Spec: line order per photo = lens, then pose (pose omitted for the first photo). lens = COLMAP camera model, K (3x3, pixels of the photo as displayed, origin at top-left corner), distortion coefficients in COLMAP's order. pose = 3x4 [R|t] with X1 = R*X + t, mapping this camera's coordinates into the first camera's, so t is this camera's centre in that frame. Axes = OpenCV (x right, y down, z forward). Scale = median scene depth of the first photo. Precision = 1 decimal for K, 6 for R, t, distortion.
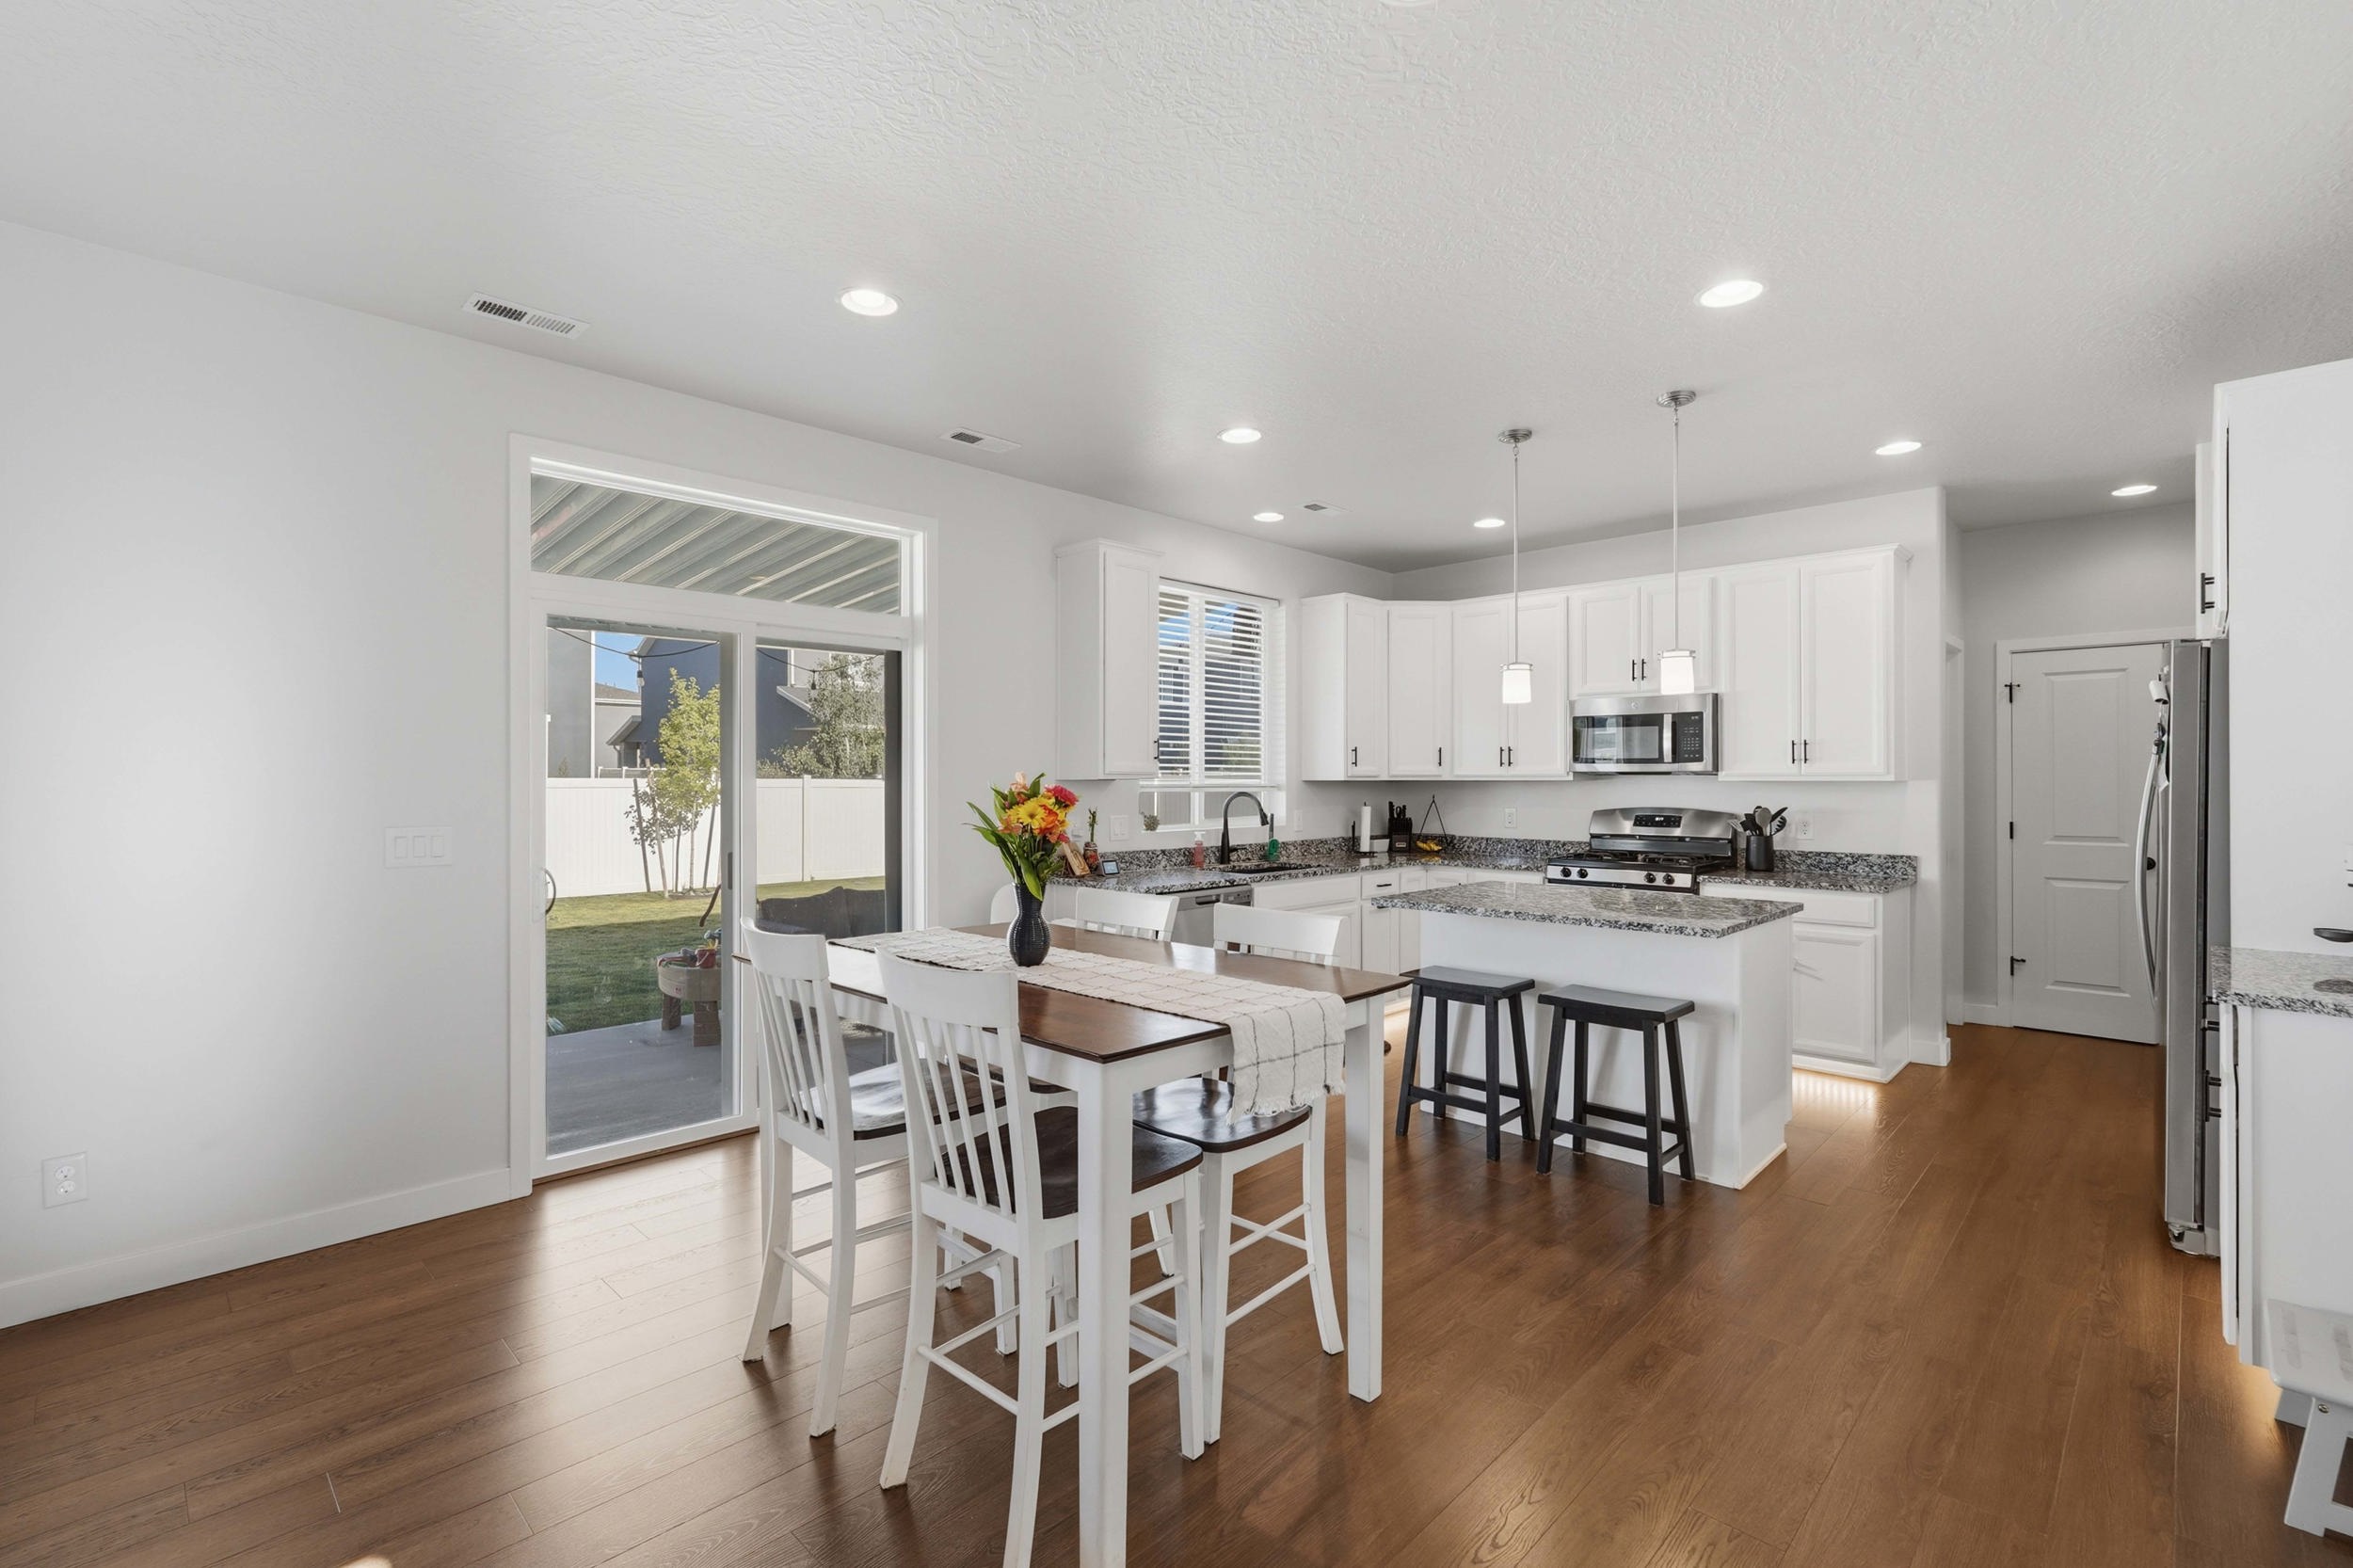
lens RADIAL K [[1095.3, 0, 1185.9], [0, 1095.3, 777.8], [0, 0, 1]] dist [0.000757, 0.000028]
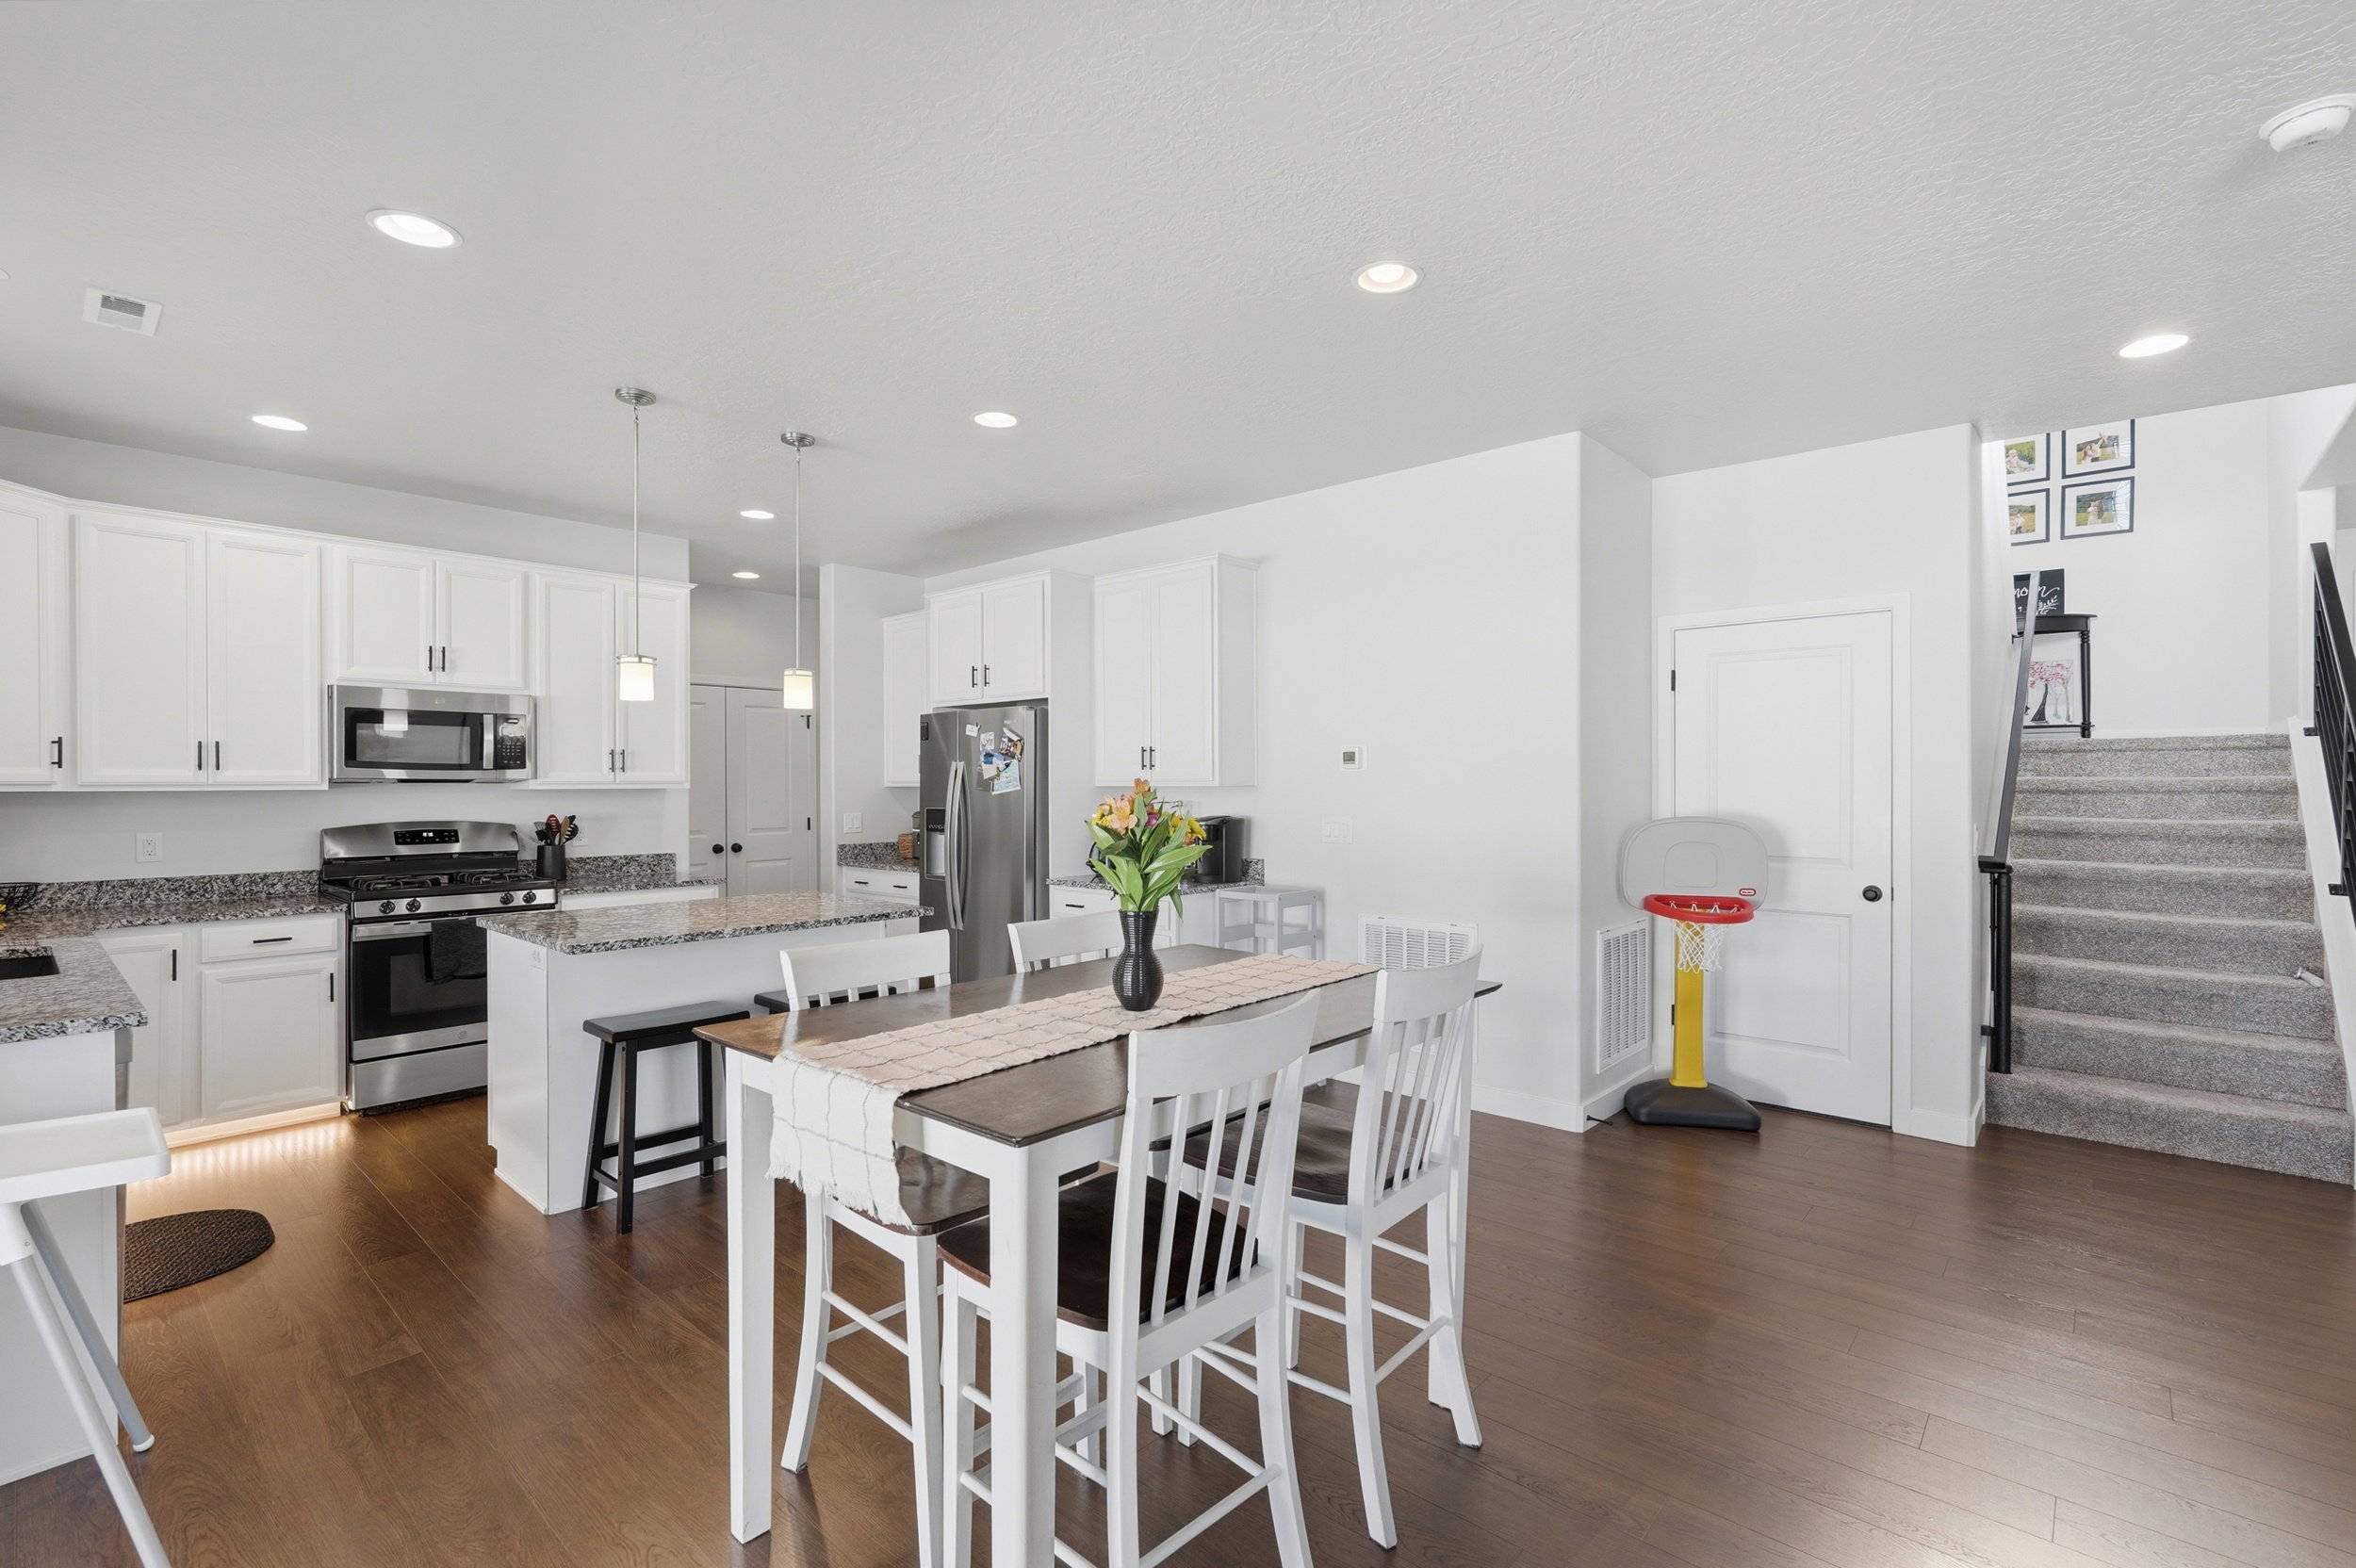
lens RADIAL K [[1096.6, 0, 1189.0], [0, 1096.6, 785.4], [0, 0, 1]] dist [0.000757, 0.000028]
pose [[-0.069022, -0.002706, 0.997611, -0.497057], [0.000155, 0.999996, 0.002724, -0.002828], [-0.997615, 0.000343, -0.069021, 0.506592]]
